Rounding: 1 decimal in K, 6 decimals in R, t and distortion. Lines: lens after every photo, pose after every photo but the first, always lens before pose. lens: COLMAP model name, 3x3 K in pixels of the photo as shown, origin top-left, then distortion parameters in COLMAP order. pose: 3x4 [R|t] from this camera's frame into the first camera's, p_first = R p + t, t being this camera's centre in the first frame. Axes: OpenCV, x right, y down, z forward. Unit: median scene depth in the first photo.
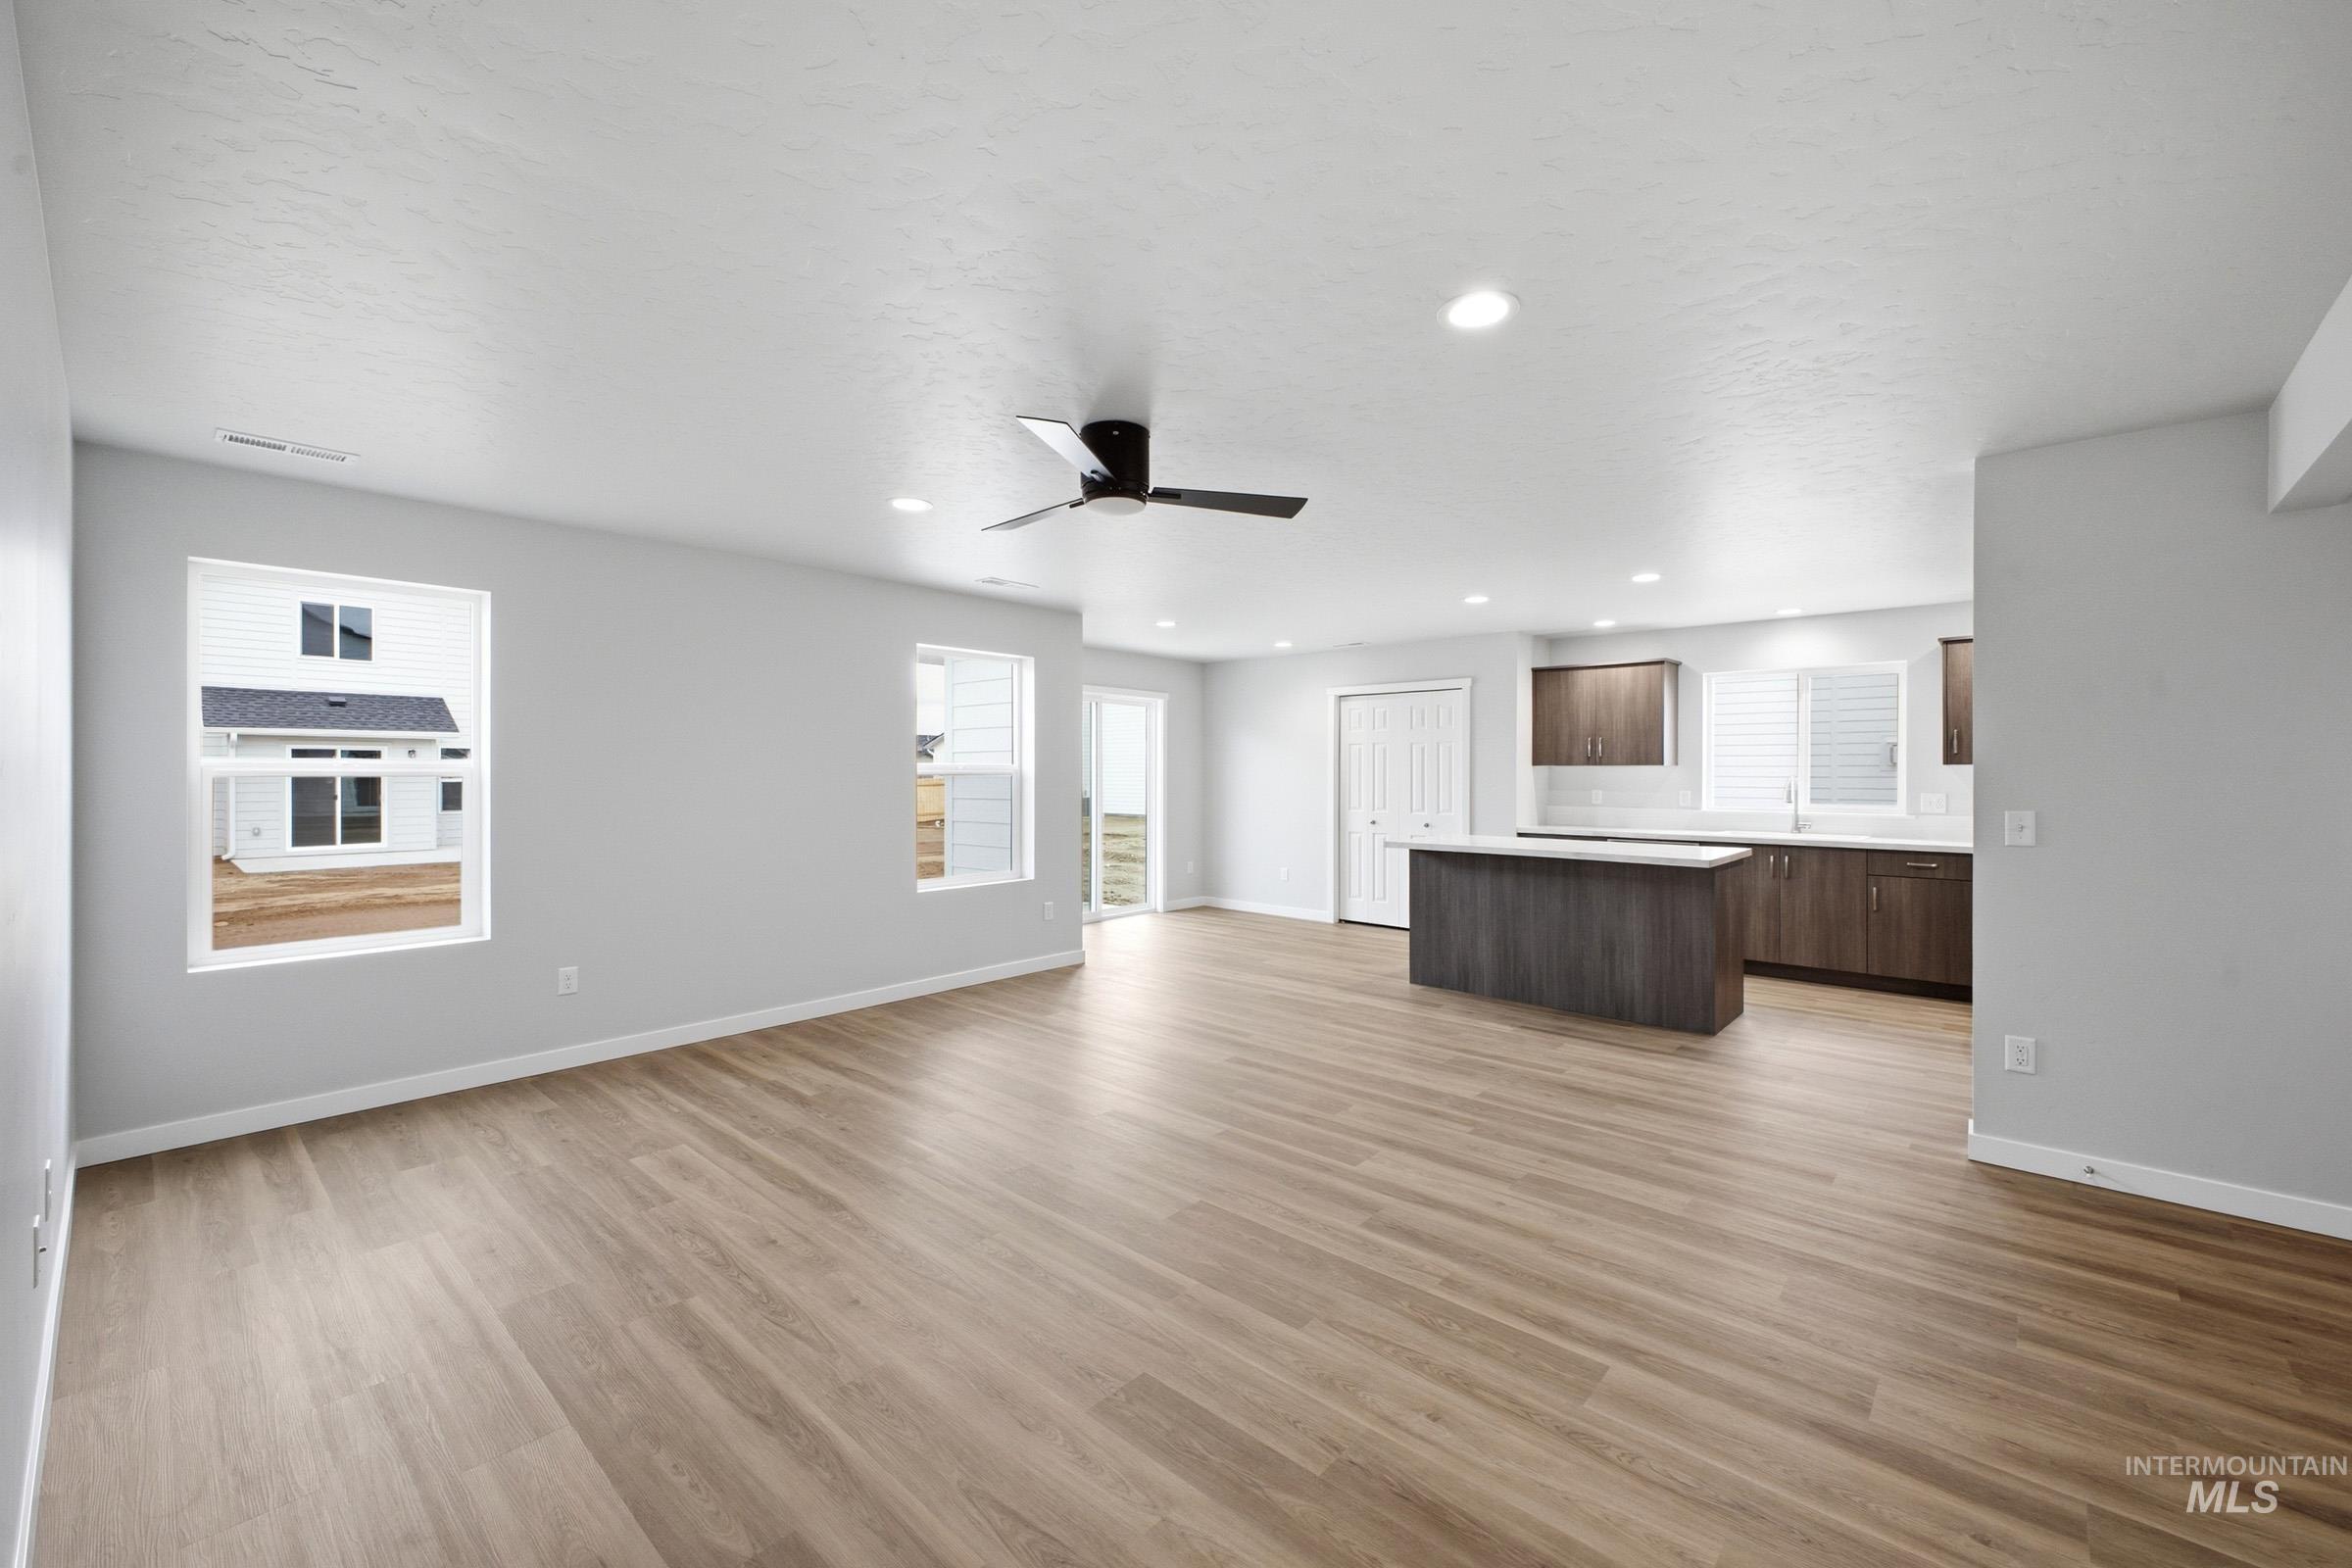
lens RADIAL K [[938.0, 0, 1176.0], [0, 938.0, 784.0], [0, 0, 1]] dist [0.000581, 0.000006]
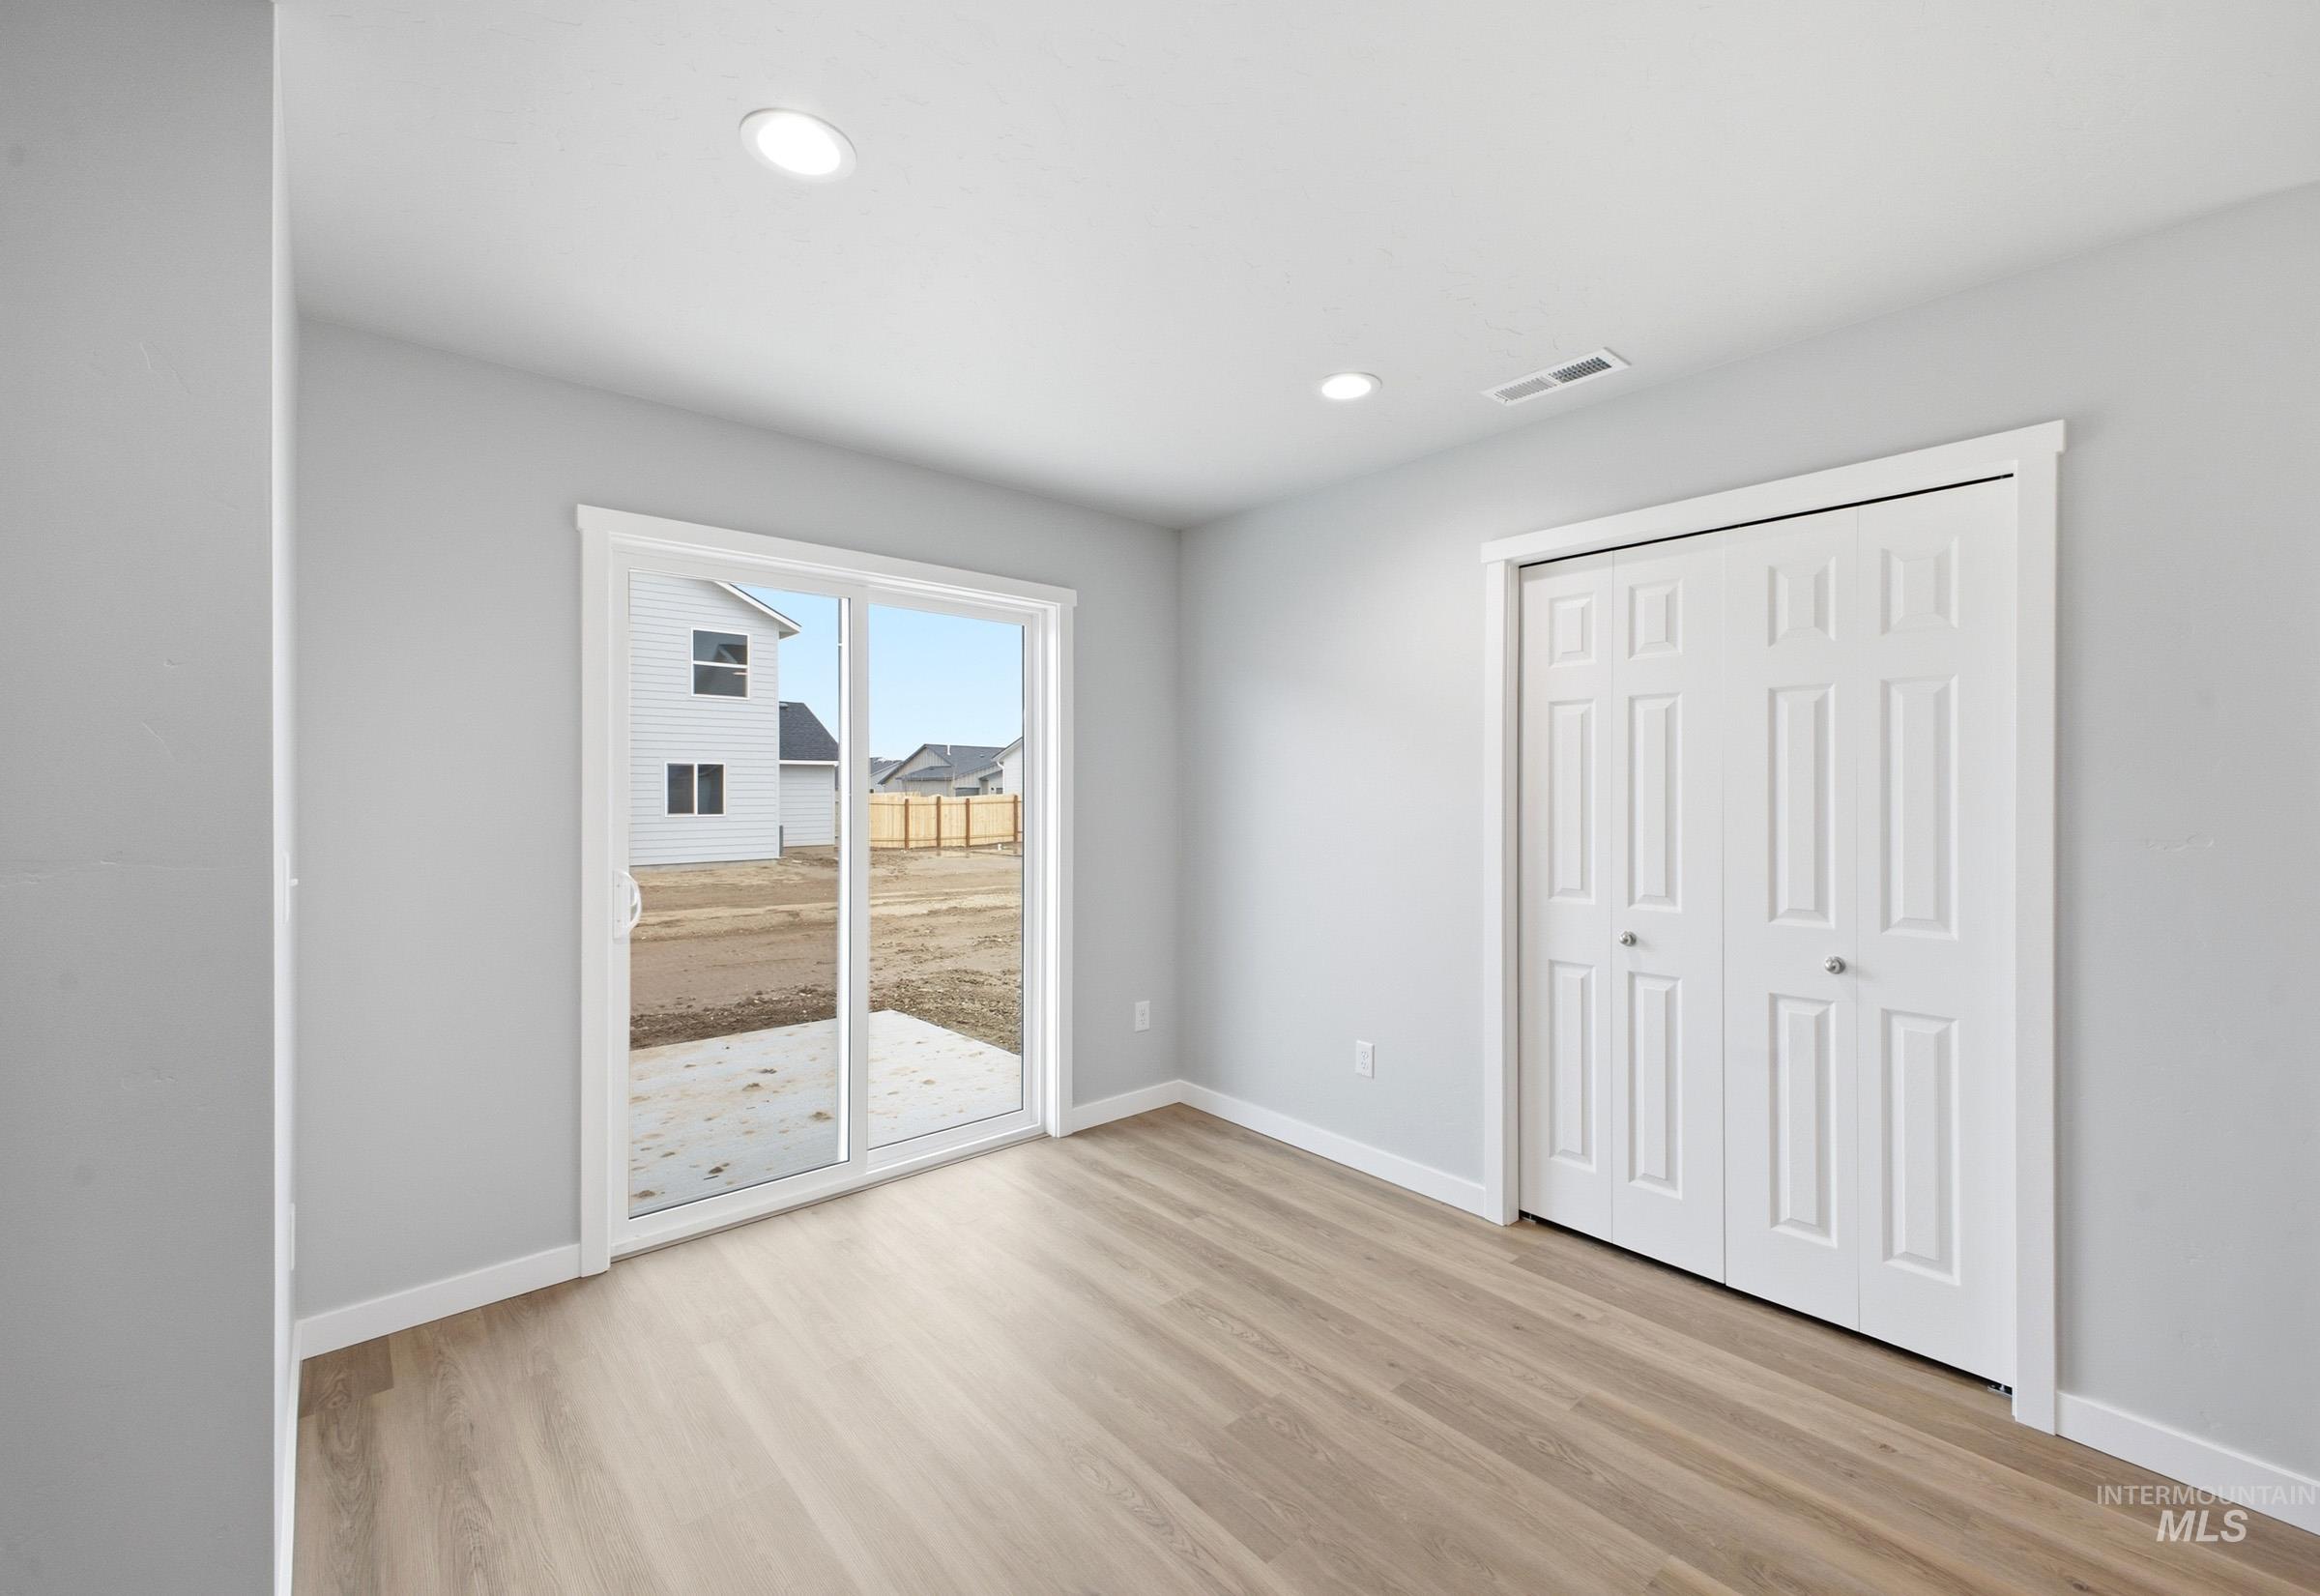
lens RADIAL K [[960.7, 0, 1174.0], [0, 960.7, 787.8], [0, 0, 1]] dist [-0.000031, -0.000007]
pose [[0.989469, 0.001175, -0.144739, 0.112202], [-0.002735, 0.999940, -0.010584, -0.008594], [0.144718, 0.010868, 0.989413, 0.713004]]
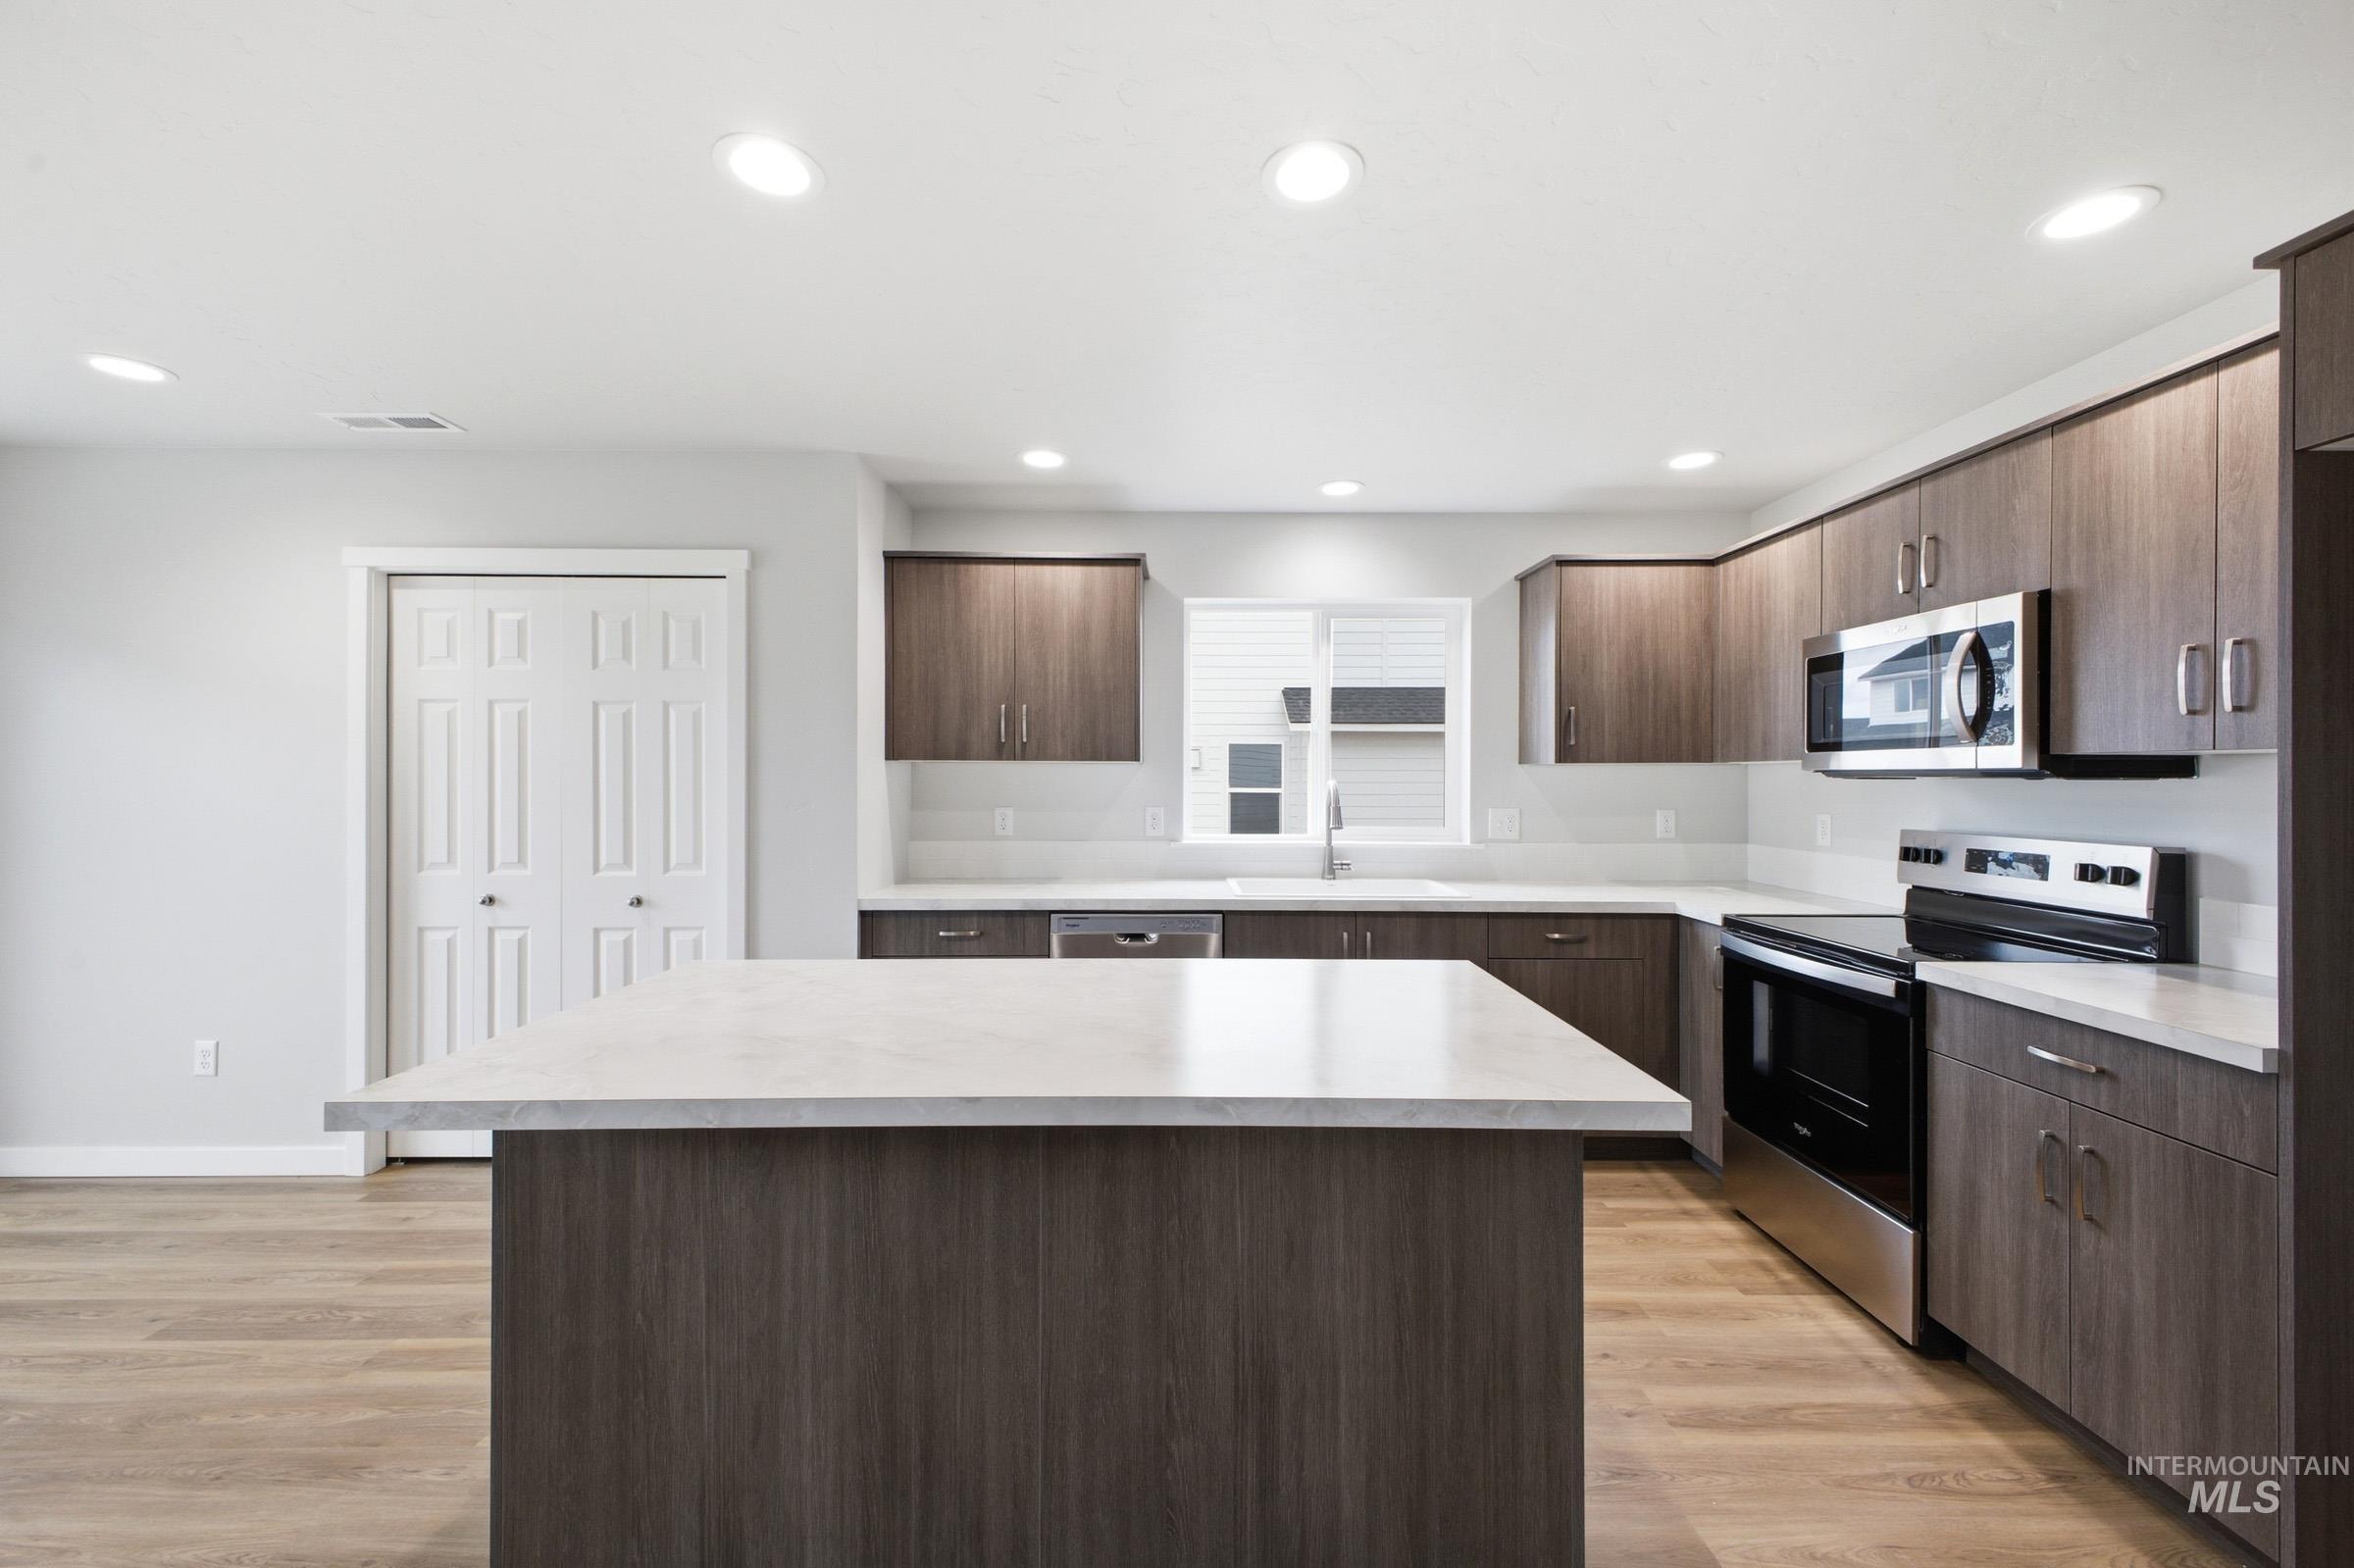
lens RADIAL K [[927.9, 0, 1171.9], [0, 927.9, 774.5], [0, 0, 1]] dist [-0.000028, -0.000697]
pose [[0.741295, 0.001408, 0.671178, 0.177931], [0.005528, 0.999951, -0.008203, -0.007940], [-0.671157, 0.009791, 0.741251, 0.571194]]
